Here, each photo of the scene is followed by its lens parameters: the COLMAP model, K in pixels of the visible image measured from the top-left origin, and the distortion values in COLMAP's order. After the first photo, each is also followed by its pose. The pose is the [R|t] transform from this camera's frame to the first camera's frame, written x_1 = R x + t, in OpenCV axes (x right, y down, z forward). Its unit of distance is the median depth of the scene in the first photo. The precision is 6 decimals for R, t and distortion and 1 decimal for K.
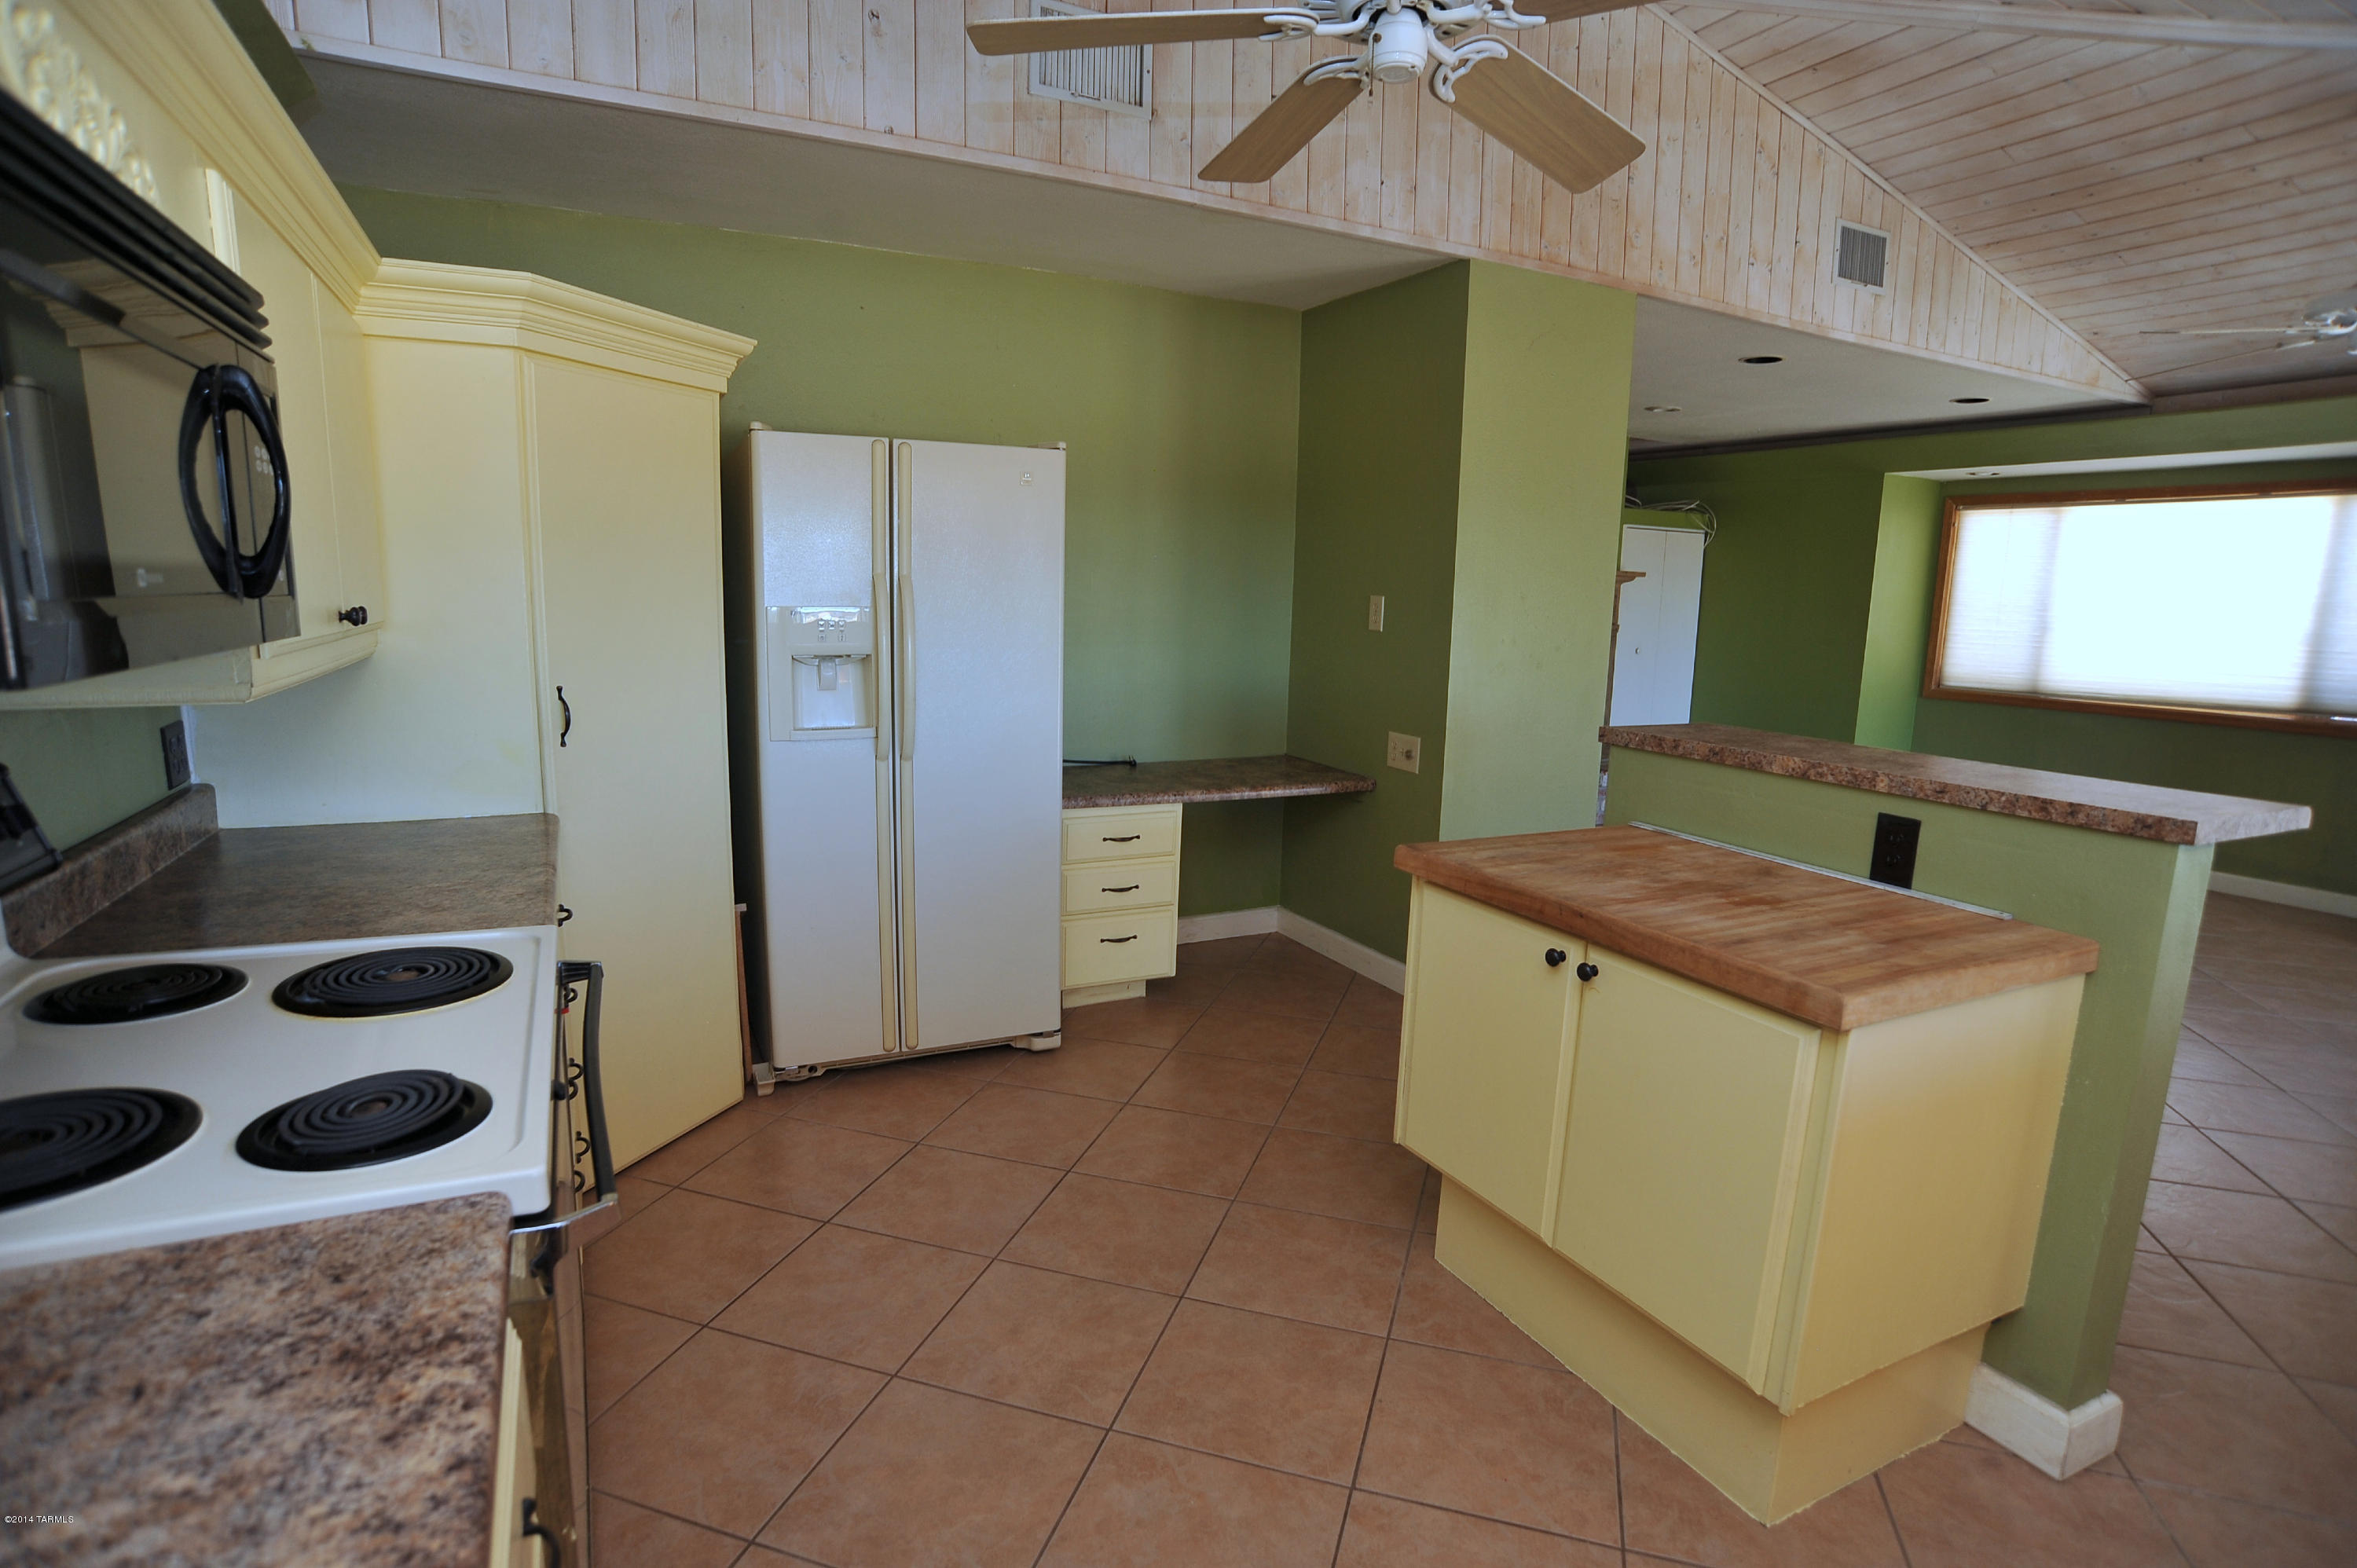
lens RADIAL K [[1181.9, 0, 1165.1], [0, 1181.9, 792.5], [0, 0, 1]] dist [-0.098715, 0.048466]
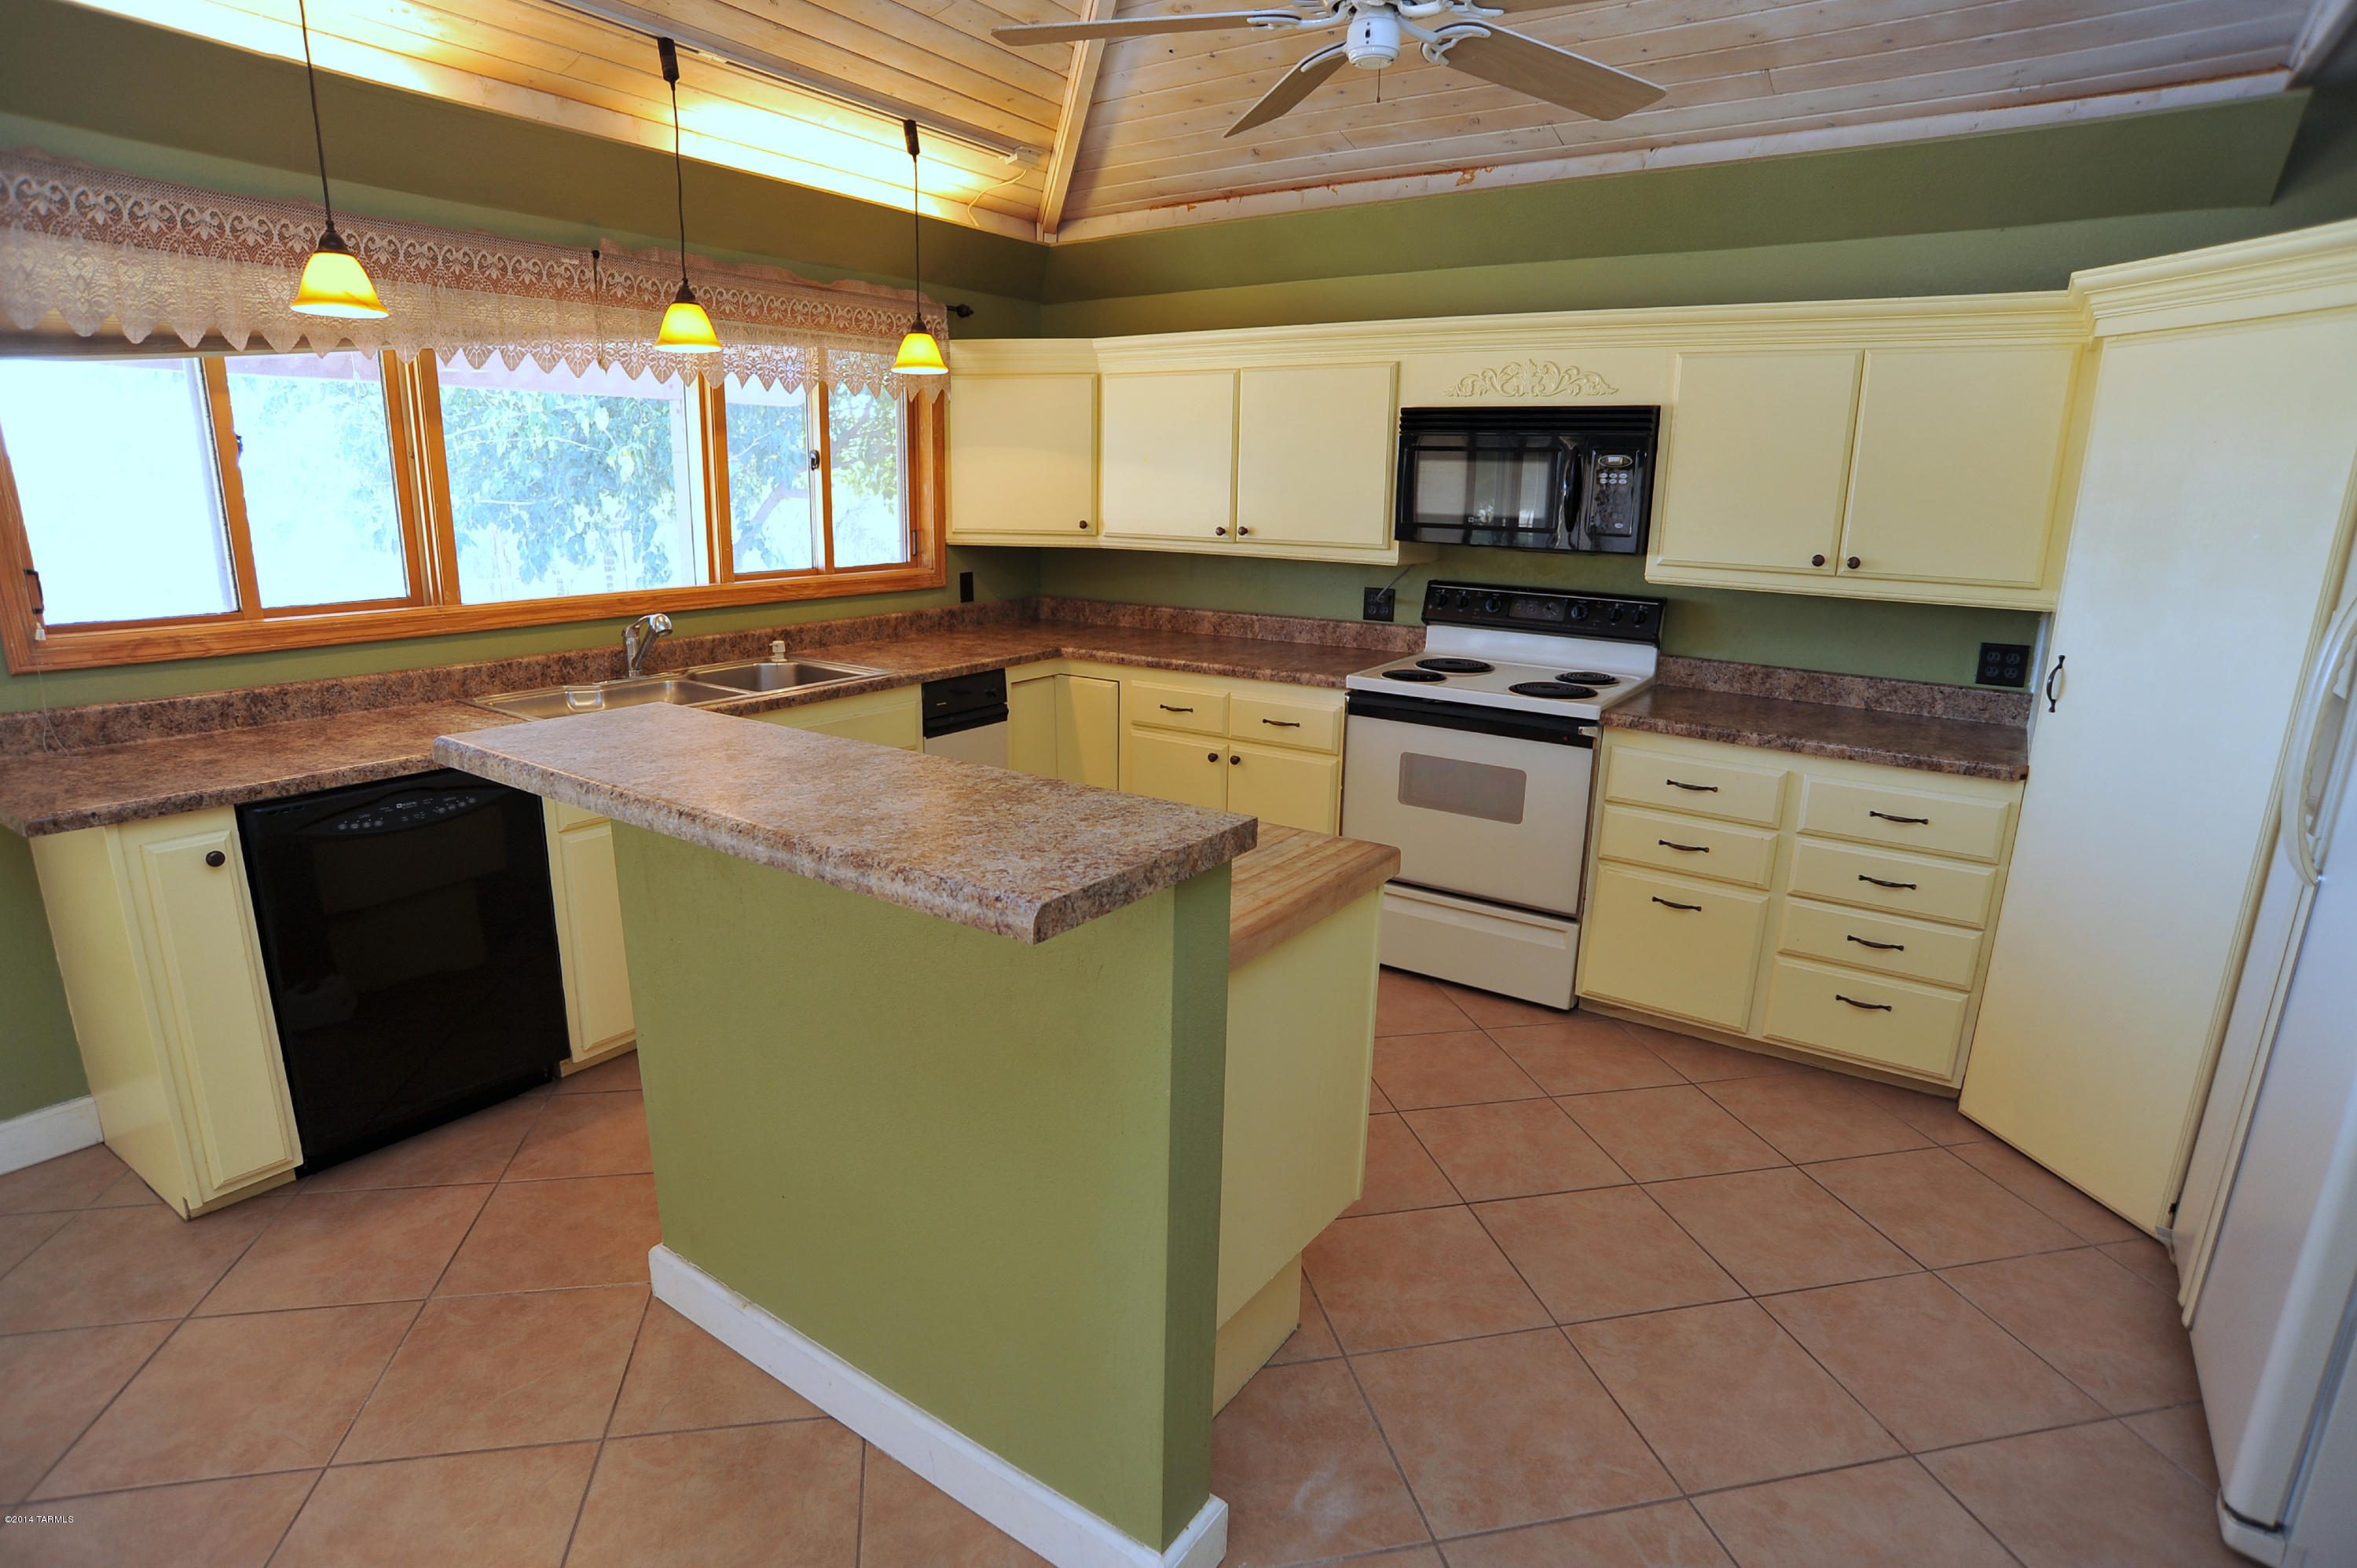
lens RADIAL K [[1219.4, 0, 1178.5], [0, 1219.4, 784.0], [0, 0, 1]] dist [-0.065288, -0.000103]
pose [[-0.867881, 0.085456, -0.489366, 0.633940], [-0.118825, 0.920787, 0.371526, -0.257037], [0.482351, 0.380589, -0.788980, 1.337886]]
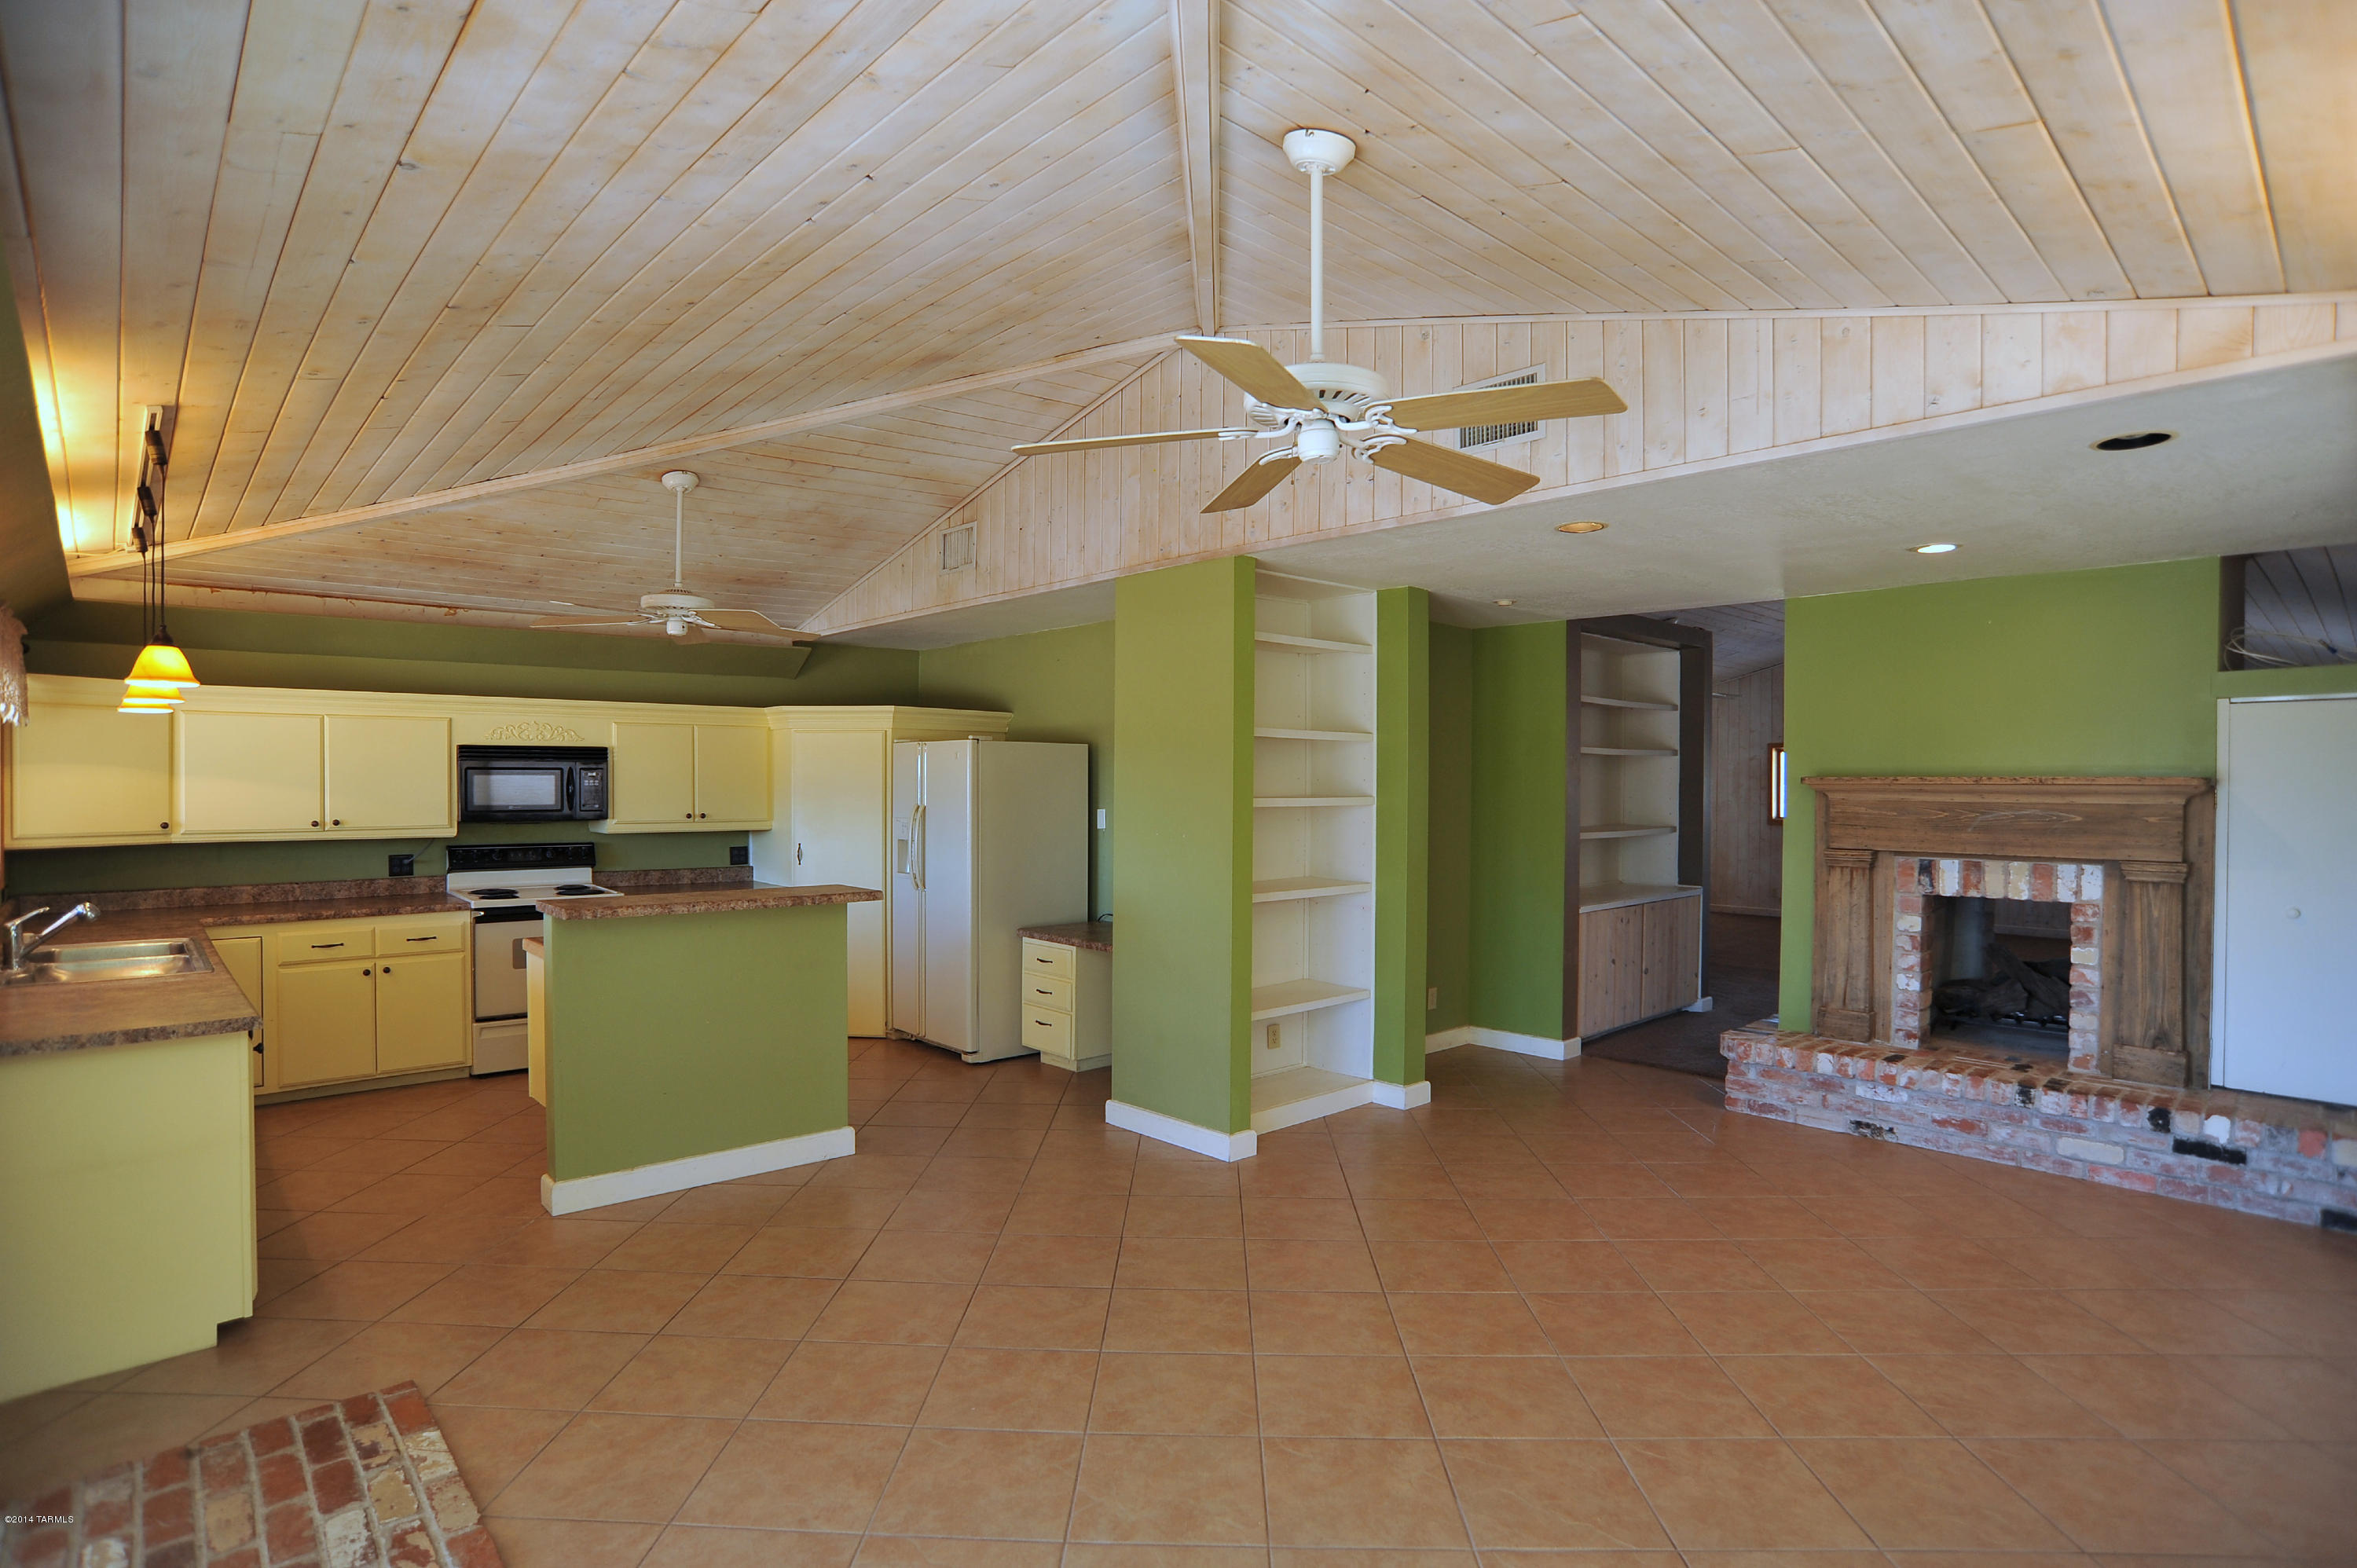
lens RADIAL K [[1181.9, 0, 1165.1], [0, 1181.9, 792.5], [0, 0, 1]] dist [-0.098715, 0.048466]
pose [[0.287813, -0.011498, -0.957618, 2.186620], [-0.158701, 0.985530, -0.059531, -0.166265], [0.944446, 0.169109, 0.281824, 0.908688]]
